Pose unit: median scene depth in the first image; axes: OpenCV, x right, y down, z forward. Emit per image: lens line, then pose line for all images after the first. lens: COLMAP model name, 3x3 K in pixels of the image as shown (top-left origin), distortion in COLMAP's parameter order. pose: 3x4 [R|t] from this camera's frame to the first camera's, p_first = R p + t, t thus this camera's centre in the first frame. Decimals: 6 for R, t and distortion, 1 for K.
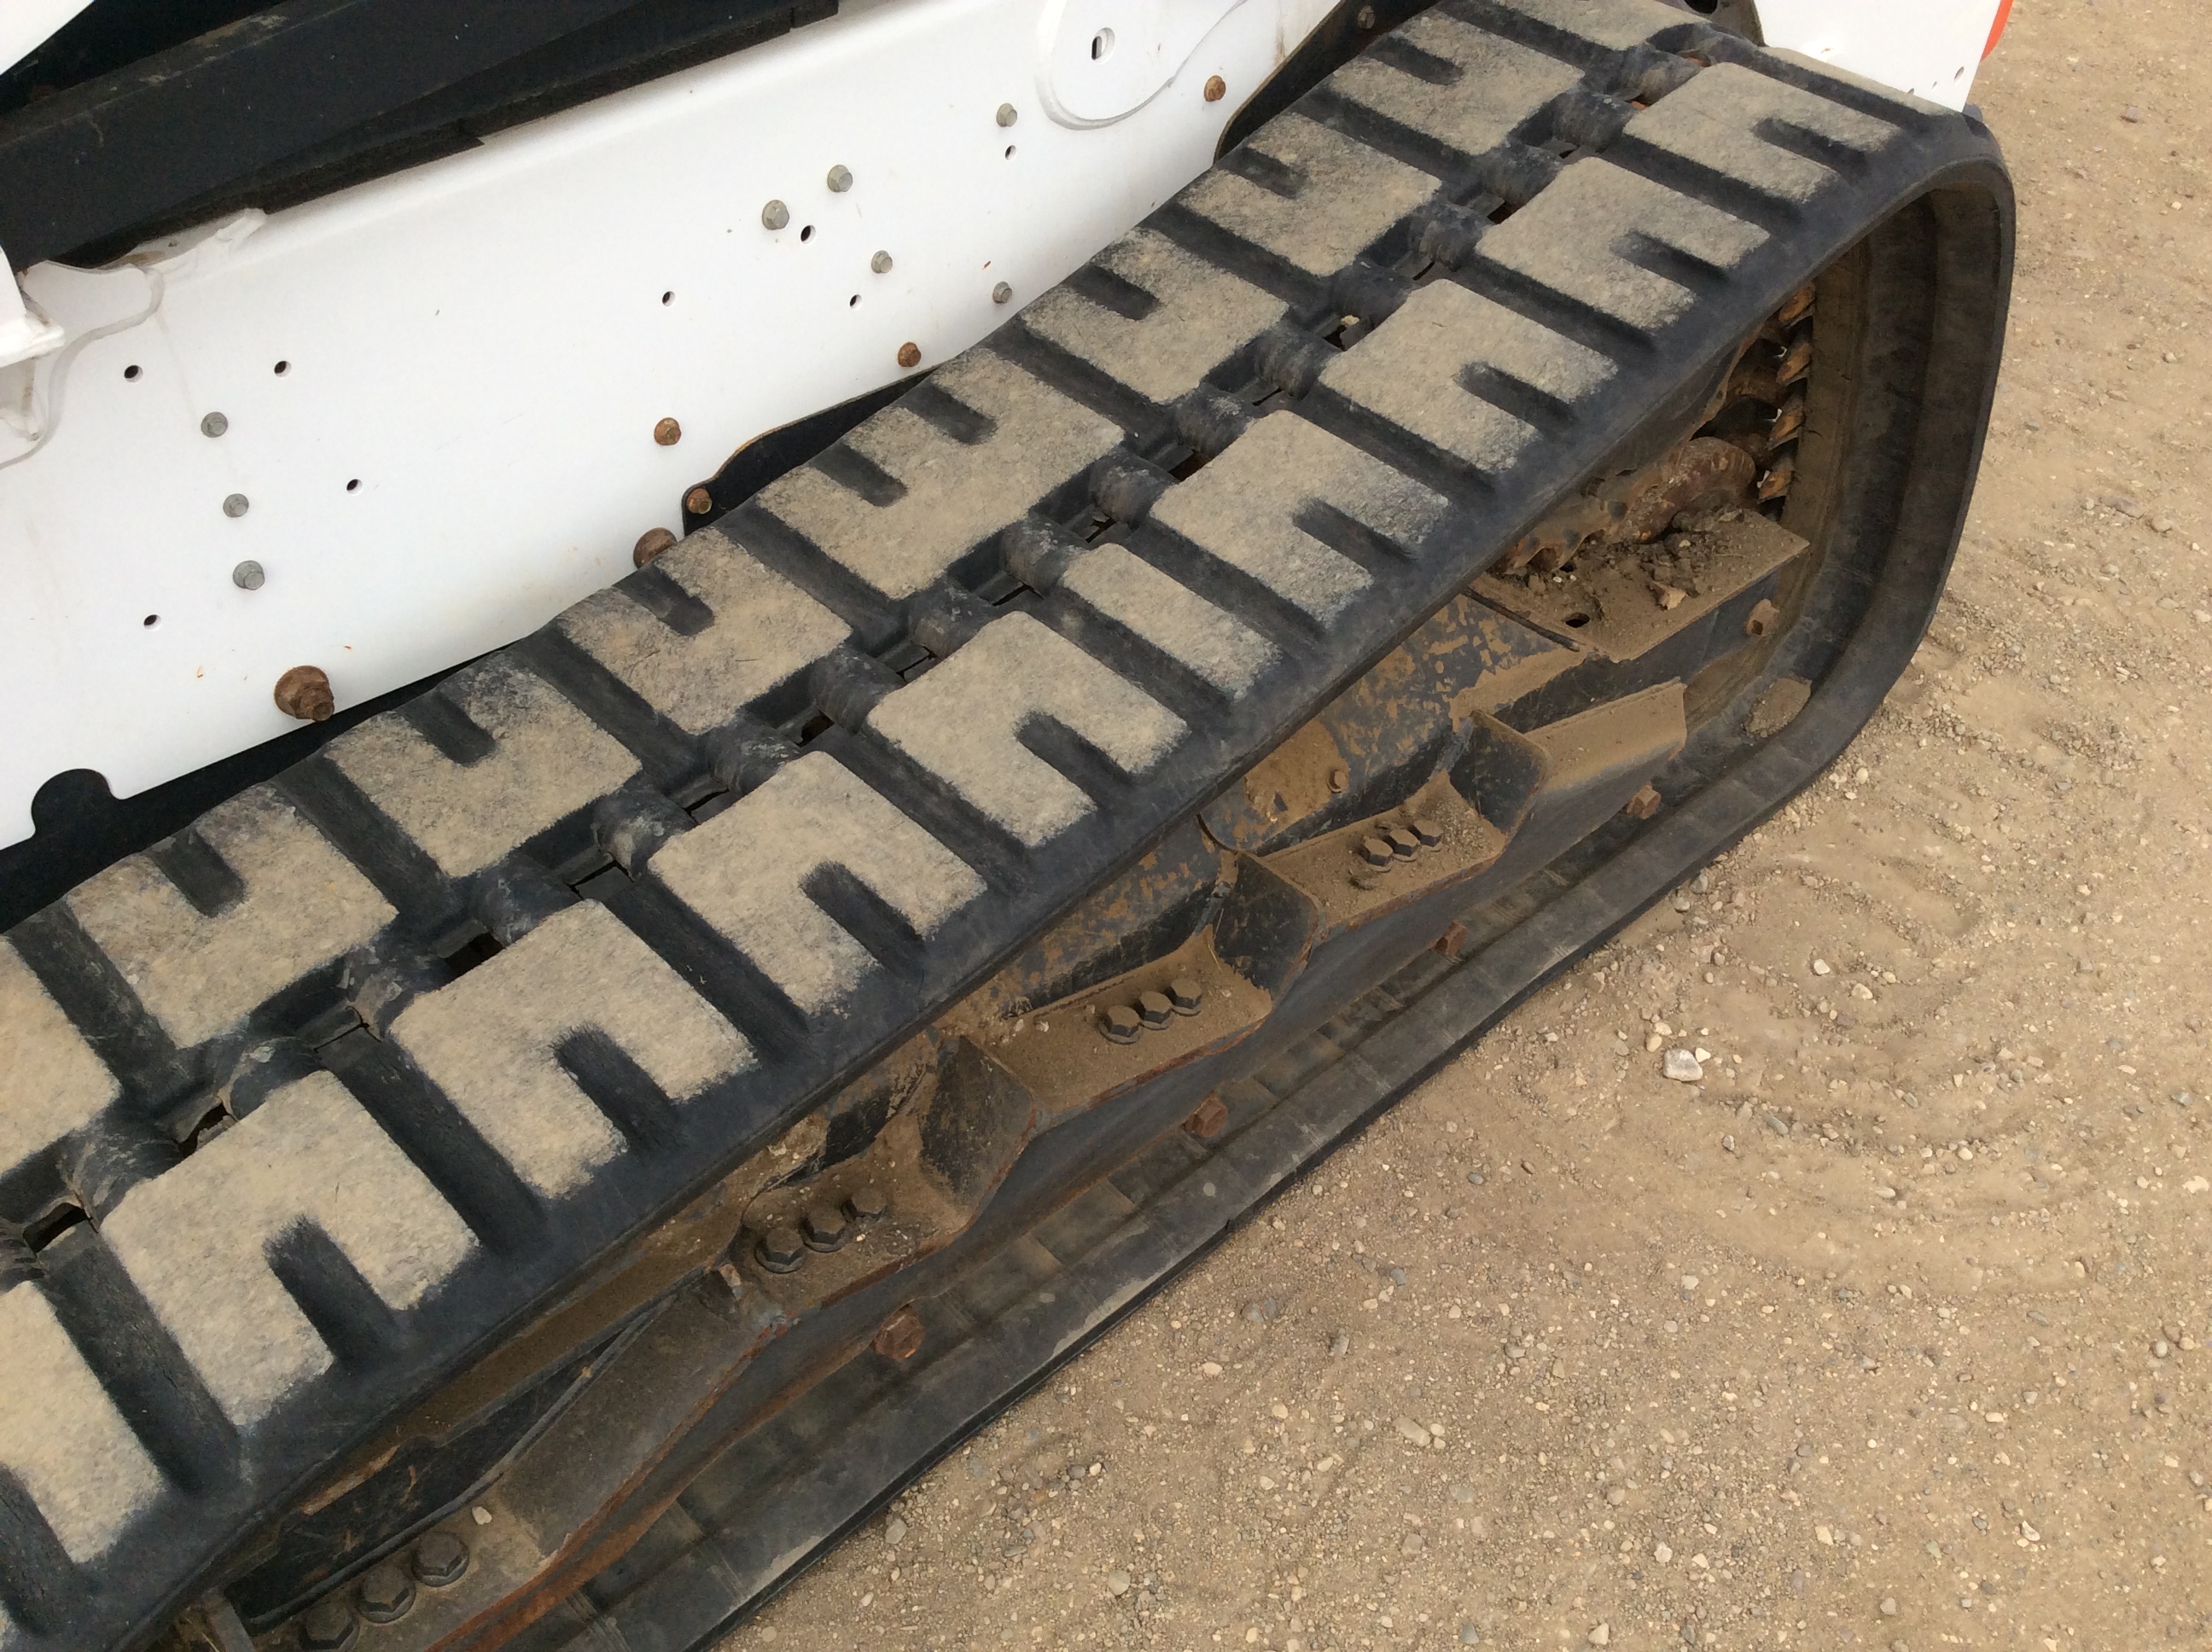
lens RADIAL K [[2026.7, 0, 1101.7], [0, 2026.7, 864.1], [0, 0, 1]] dist [0.081761, -0.153862]
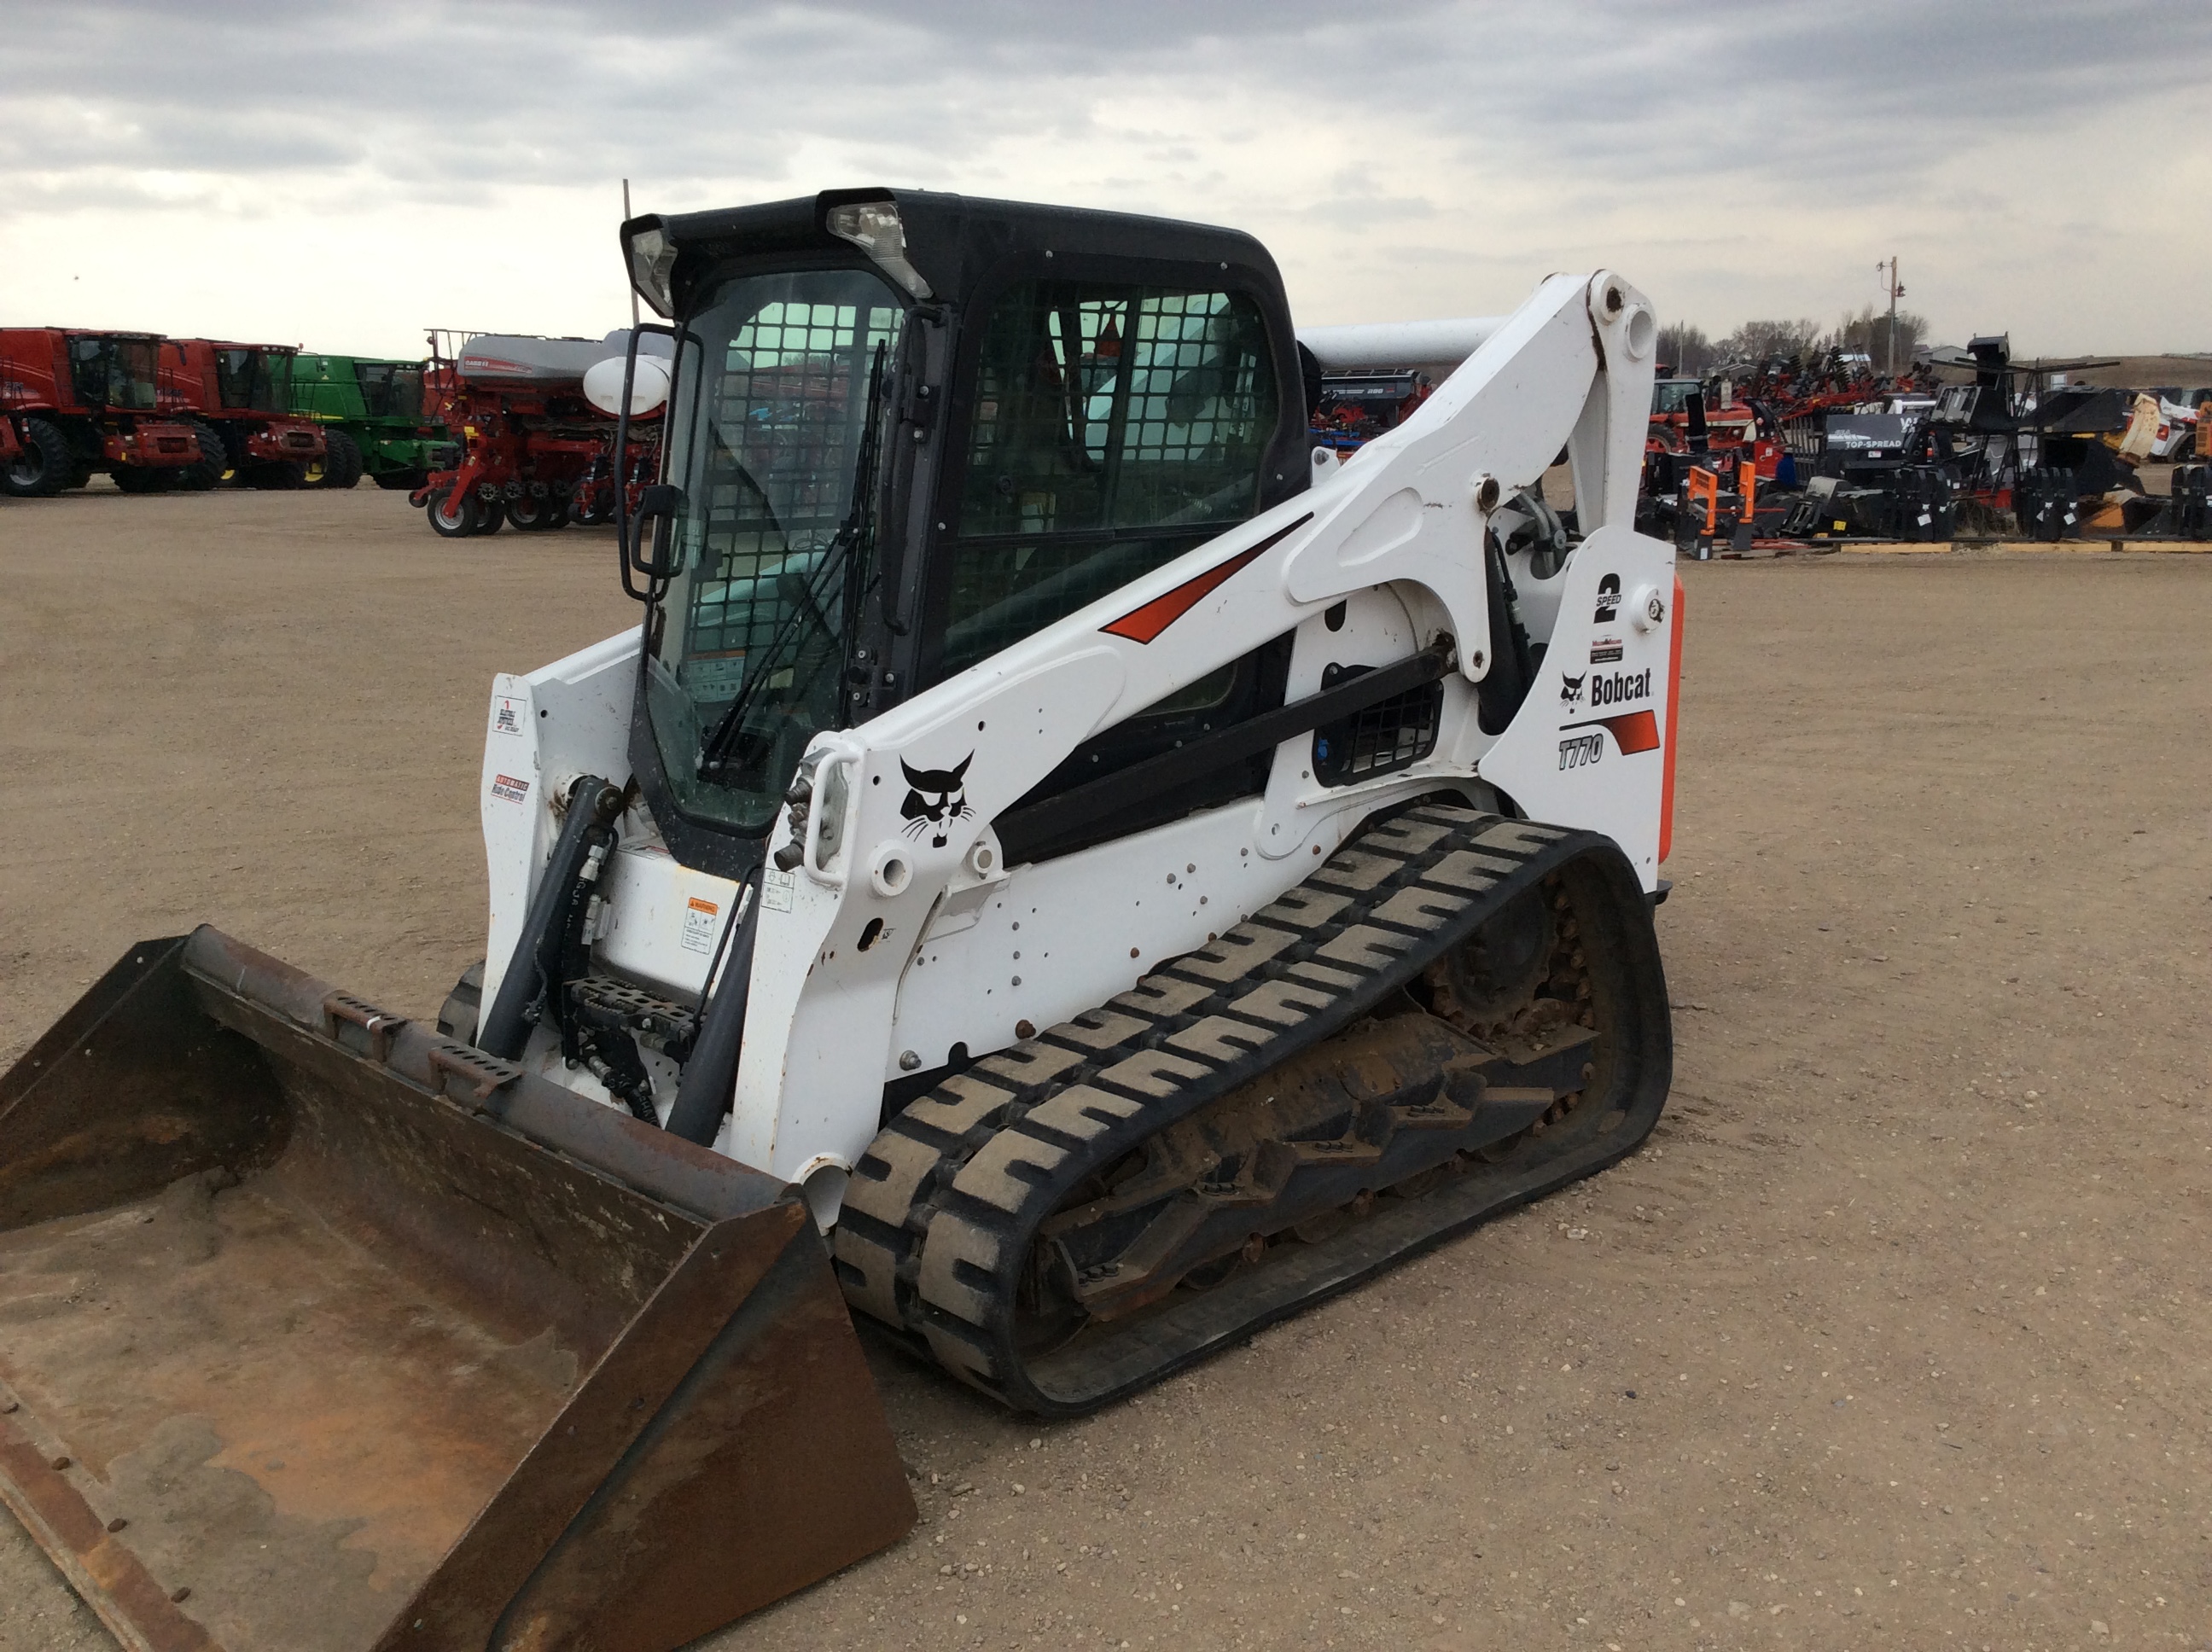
lens RADIAL K [[2017.5, 0, 1101.8], [0, 2017.5, 831.7], [0, 0, 1]] dist [0.107522, -0.200617]
pose [[0.997573, -0.068243, -0.013804, -0.200097], [0.052105, 0.863234, -0.502108, 0.974506], [0.046181, 0.500170, 0.864695, -1.387498]]
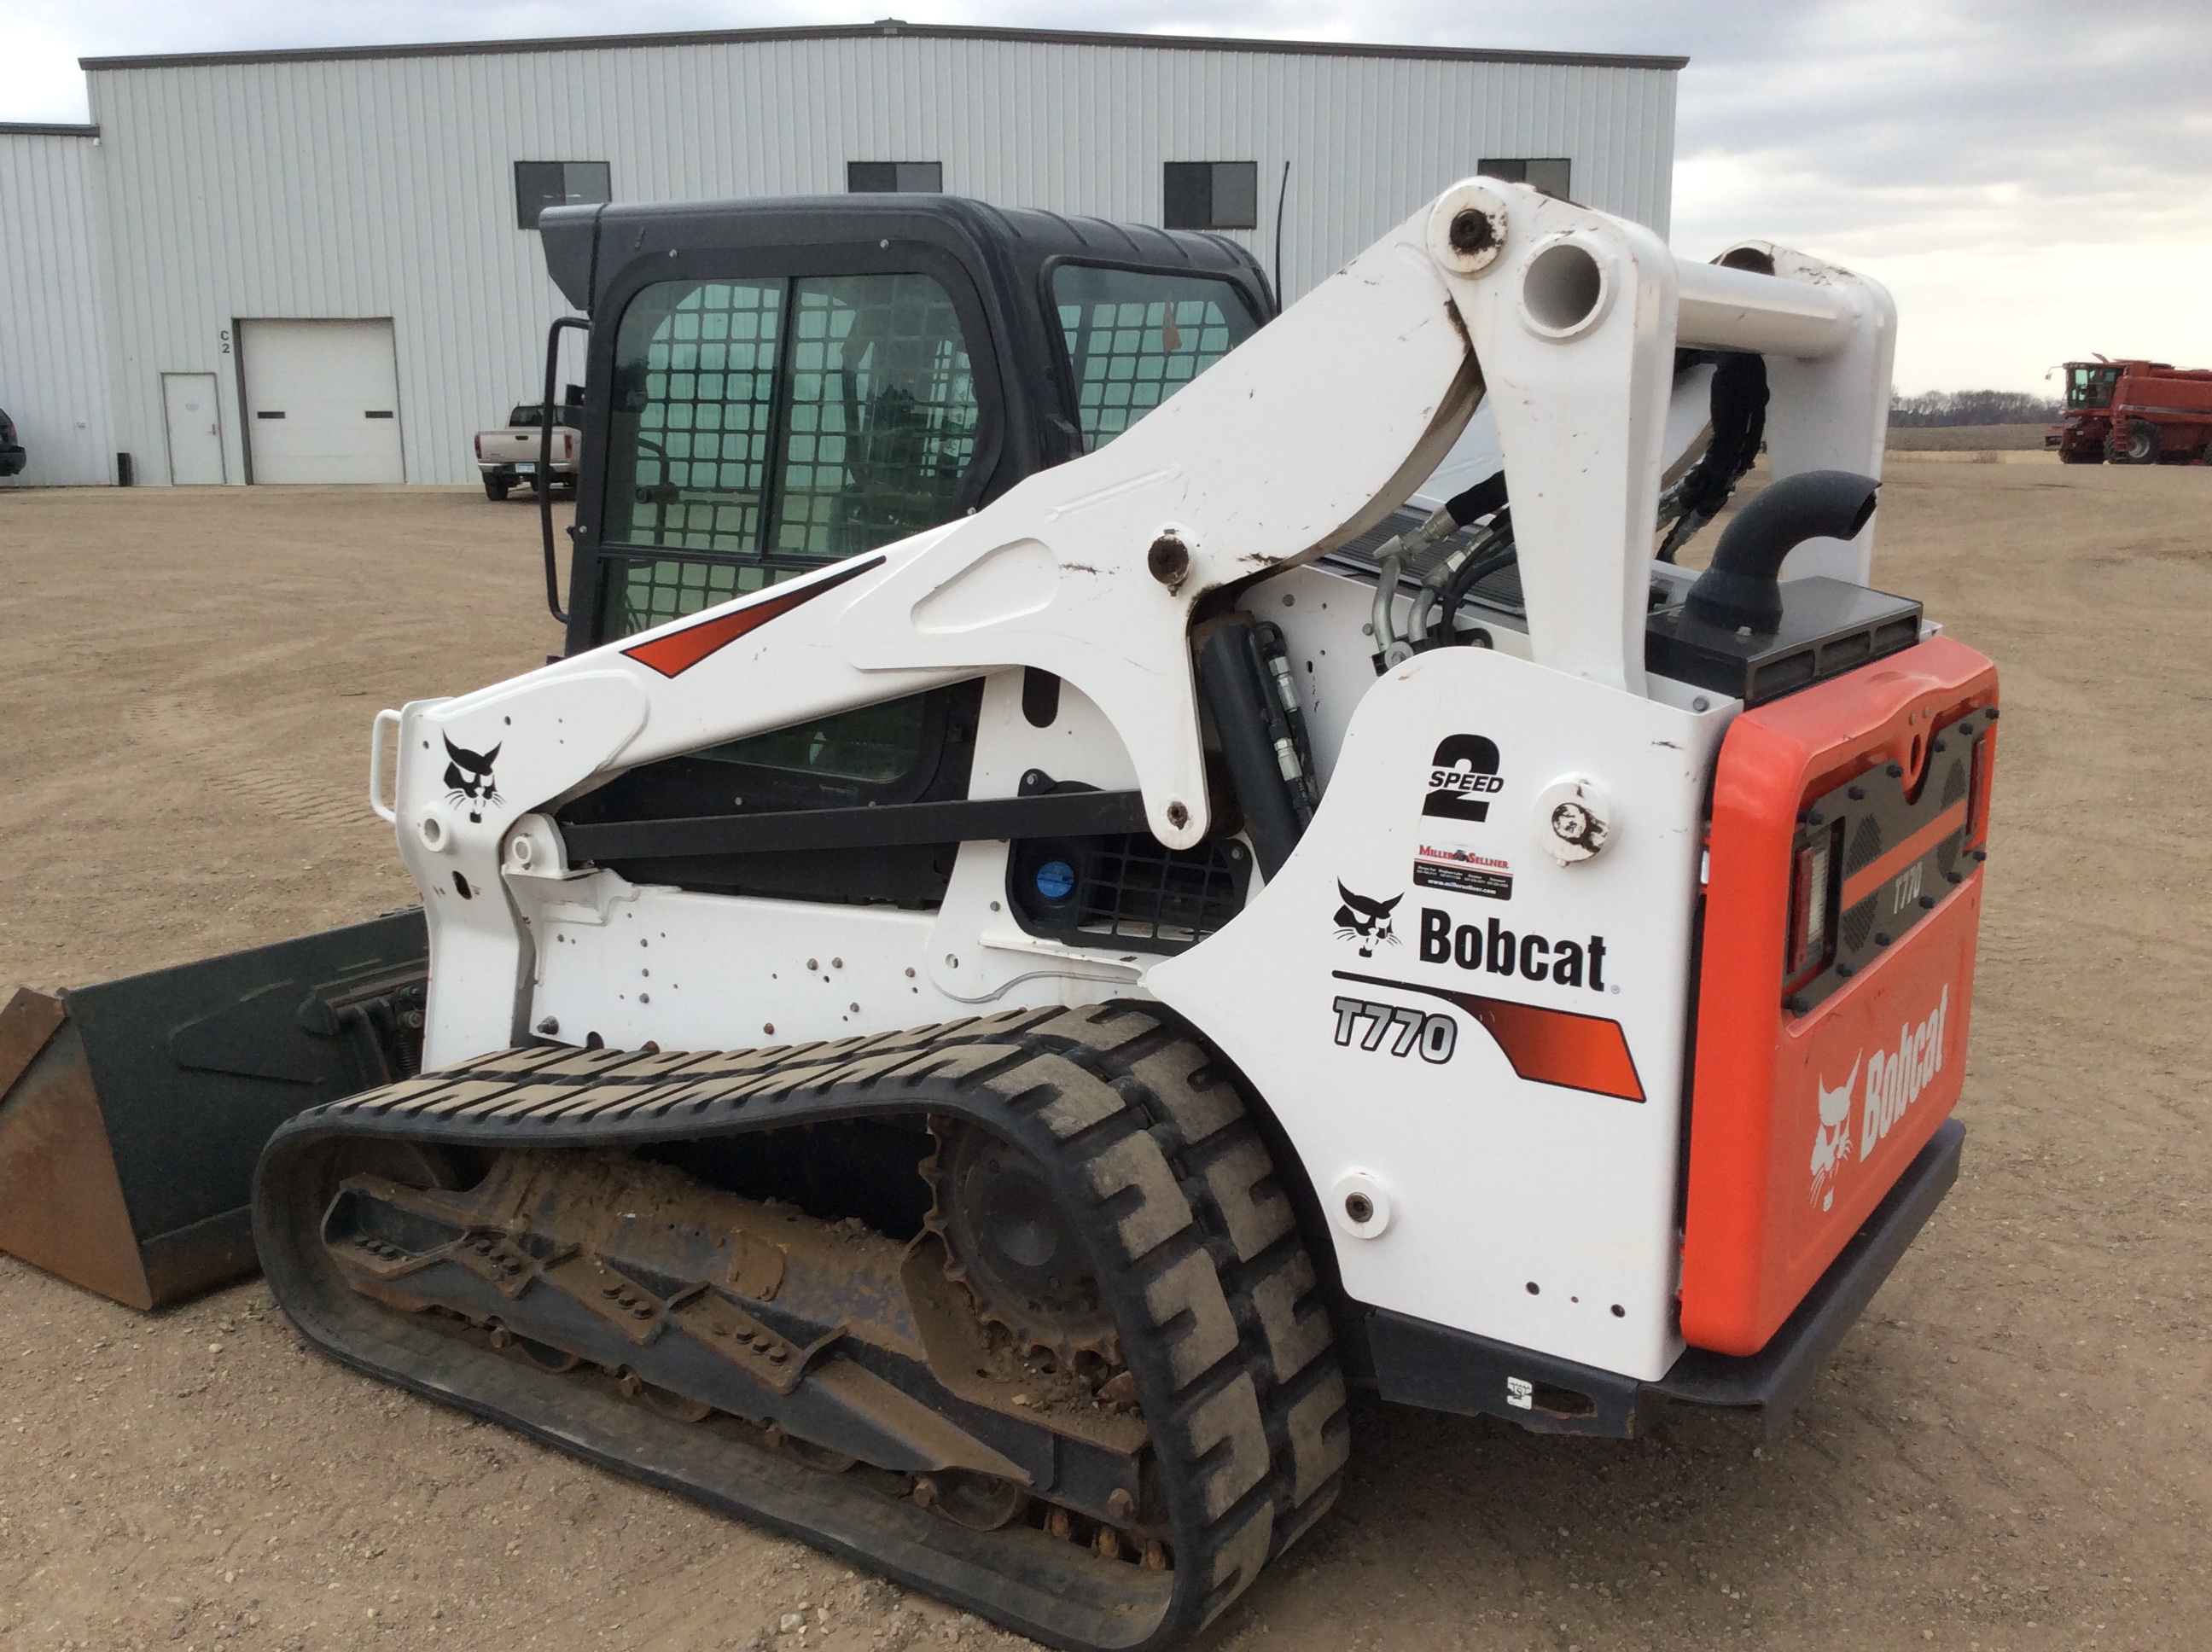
lens RADIAL K [[2004.5, 0, 1106.0], [0, 2004.5, 826.0], [0, 0, 1]] dist [0.166817, -0.347818]
pose [[0.212262, 0.134381, -0.967929, 2.102573], [-0.643429, 0.764708, -0.034934, -0.551812], [0.735489, 0.630209, 0.248784, 0.517104]]
